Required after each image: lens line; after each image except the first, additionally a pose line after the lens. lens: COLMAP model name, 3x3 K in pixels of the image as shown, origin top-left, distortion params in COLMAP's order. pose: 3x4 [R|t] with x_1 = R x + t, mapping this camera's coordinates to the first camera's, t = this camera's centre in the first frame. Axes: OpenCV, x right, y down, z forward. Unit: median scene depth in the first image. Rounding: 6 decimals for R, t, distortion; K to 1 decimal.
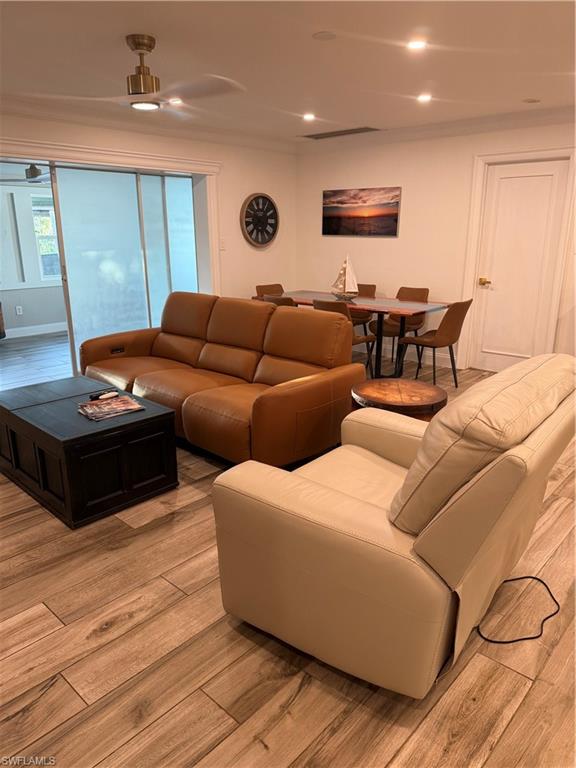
lens RADIAL K [[538.7, 0, 292.5], [0, 538.7, 384.4], [0, 0, 1]] dist [0.025871, -0.002150]
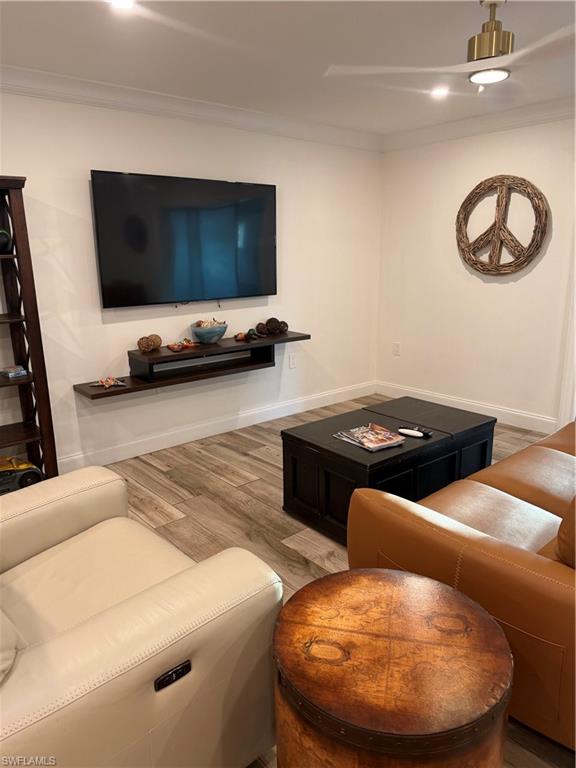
lens RADIAL K [[538.7, 0, 286.5], [0, 538.7, 389.9], [0, 0, 1]] dist [0.025871, -0.002150]
pose [[-0.109538, 0.253439, -0.961130, 0.512368], [-0.275685, 0.921266, 0.274347, -0.231038], [0.954986, 0.295021, -0.031044, 0.827598]]
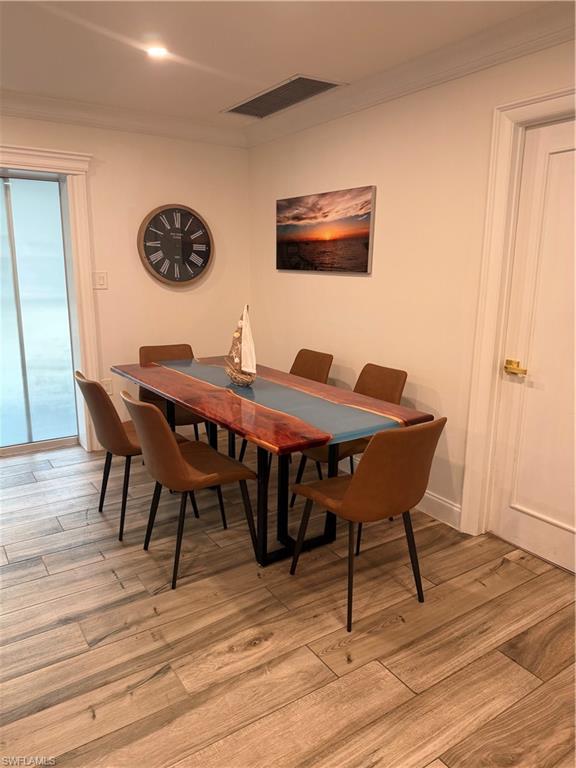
lens RADIAL K [[538.7, 0, 279.6], [0, 538.7, 378.8], [0, 0, 1]] dist [0.025871, -0.002150]
pose [[0.964779, 0.066542, -0.254508, 0.250241], [-0.084634, 0.994555, -0.060798, -0.121608], [0.249076, 0.080197, 0.965158, 0.438318]]
